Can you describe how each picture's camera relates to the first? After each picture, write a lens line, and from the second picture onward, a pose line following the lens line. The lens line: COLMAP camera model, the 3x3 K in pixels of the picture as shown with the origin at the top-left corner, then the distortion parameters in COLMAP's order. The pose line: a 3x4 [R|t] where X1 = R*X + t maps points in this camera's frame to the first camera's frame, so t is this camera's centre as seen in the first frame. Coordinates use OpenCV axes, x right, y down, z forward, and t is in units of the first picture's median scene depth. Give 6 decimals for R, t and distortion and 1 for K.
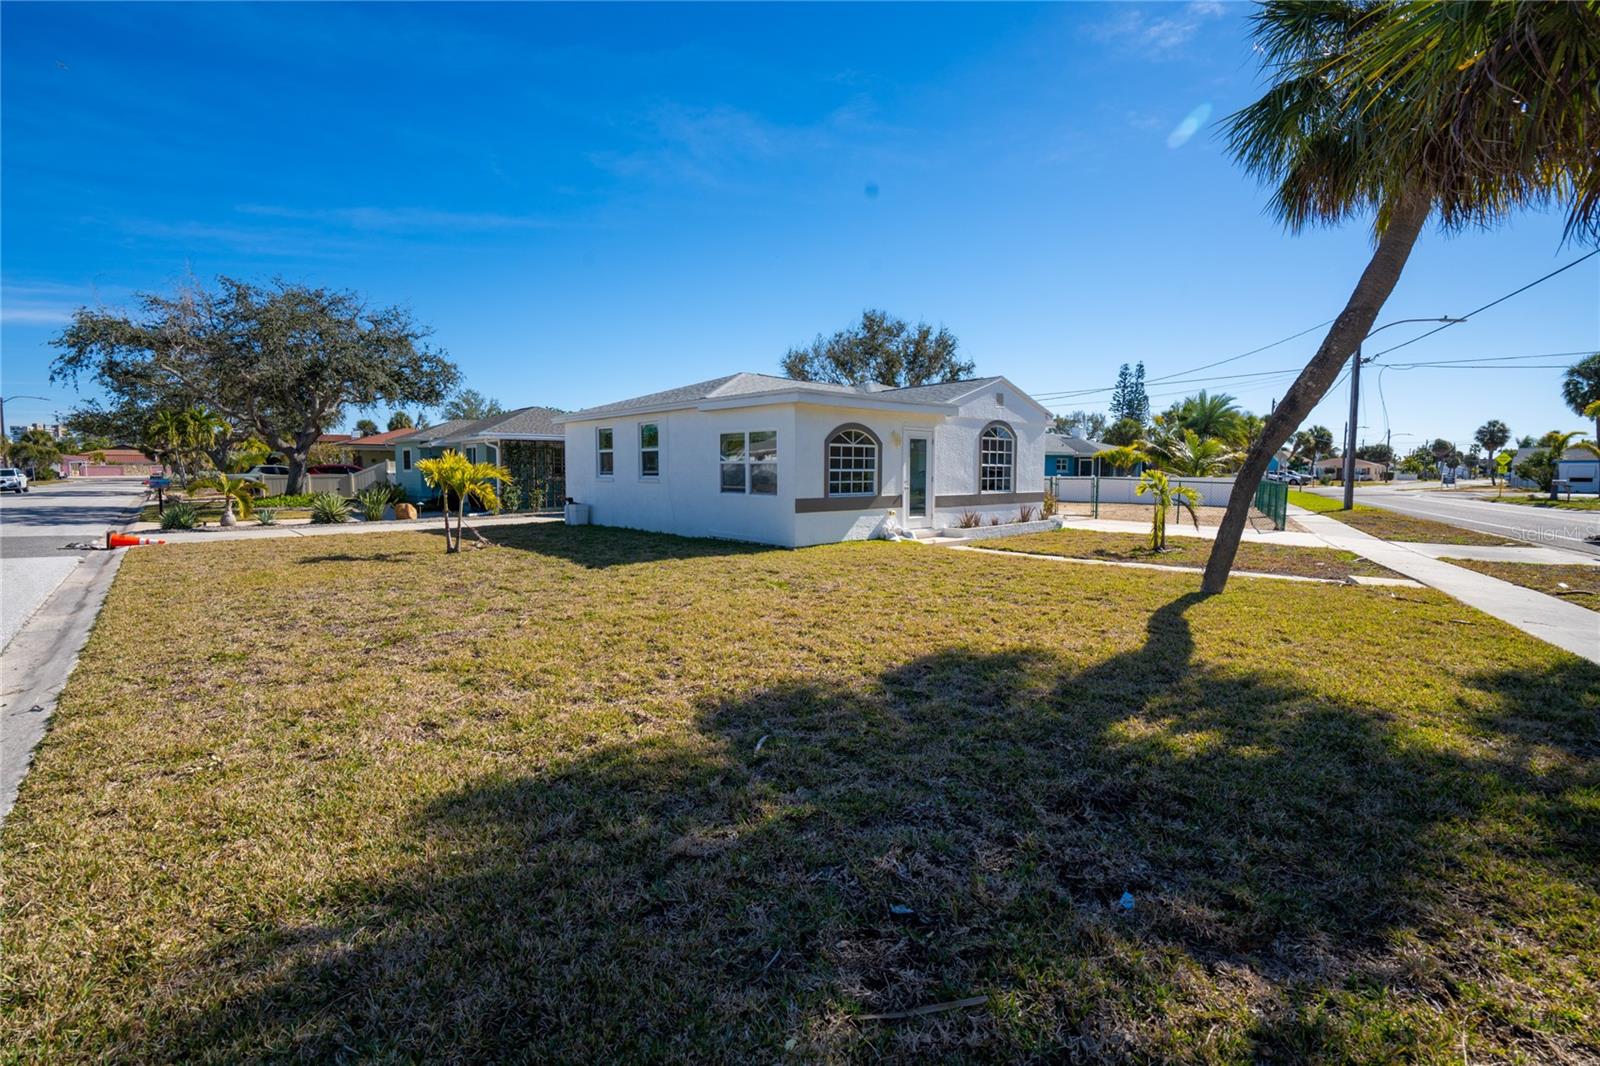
lens RADIAL K [[741.0, 0, 793.5], [0, 741.0, 532.2], [0, 0, 1]] dist [-0.068407, 0.027407]
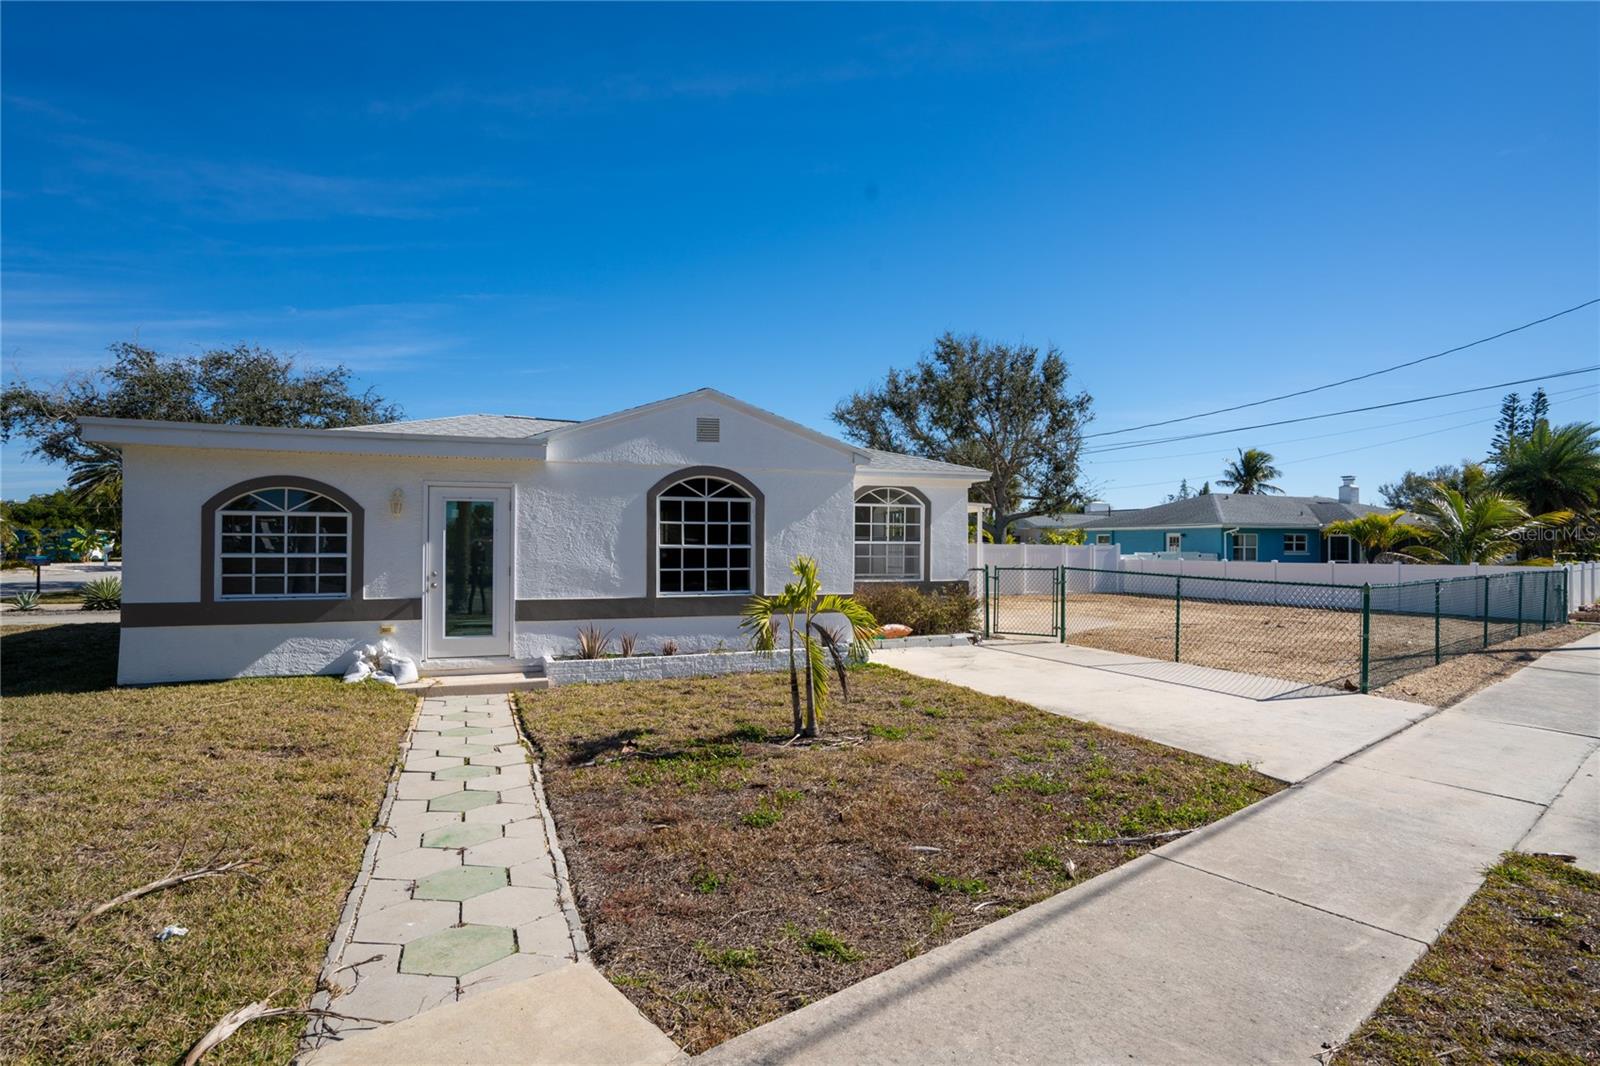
lens RADIAL K [[831.9, 0, 800.0], [0, 831.9, 533.0], [0, 0, 1]] dist [-0.021201, 0.000369]
pose [[0.938151, -0.003667, -0.346206, 0.601468], [-0.031721, 0.994828, -0.096494, -0.044604], [0.344769, 0.101508, 0.933183, 0.460386]]
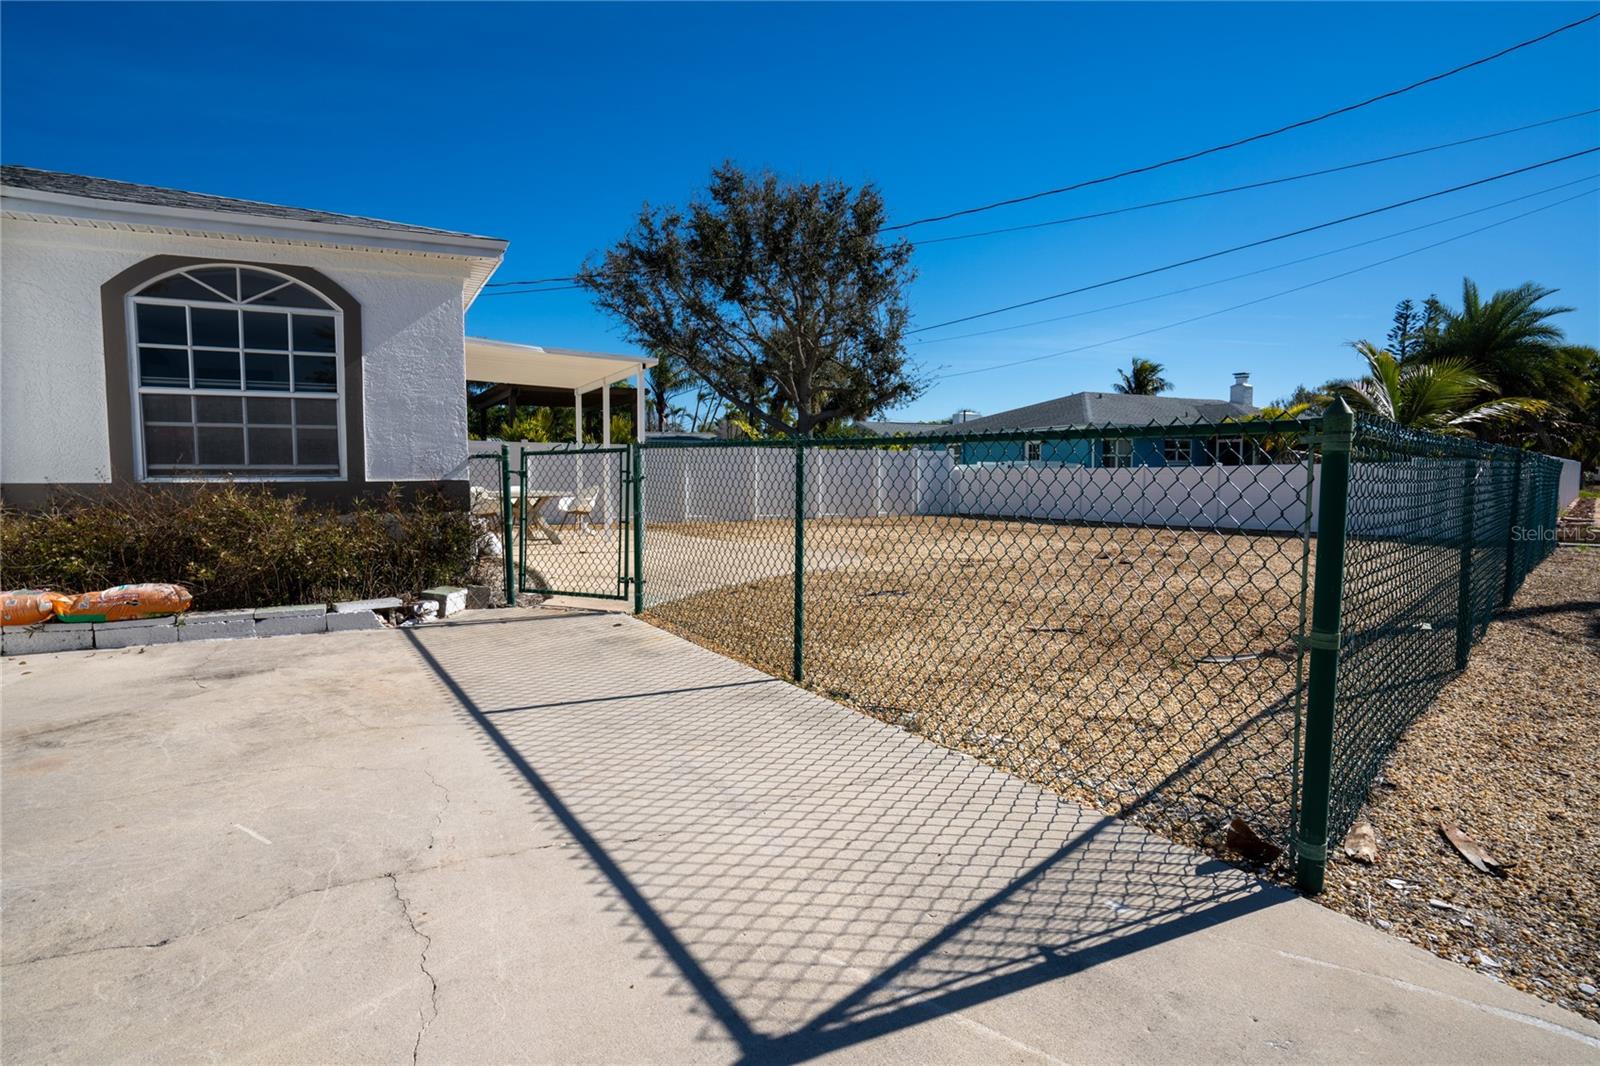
lens RADIAL K [[855.0, 0, 777.9], [0, 855.0, 535.4], [0, 0, 1]] dist [-0.025576, -0.021834]
pose [[0.965931, 0.010518, -0.258585, 0.721493], [-0.014090, 0.999829, -0.011964, -0.055234], [0.258415, 0.015200, 0.965914, 0.987407]]
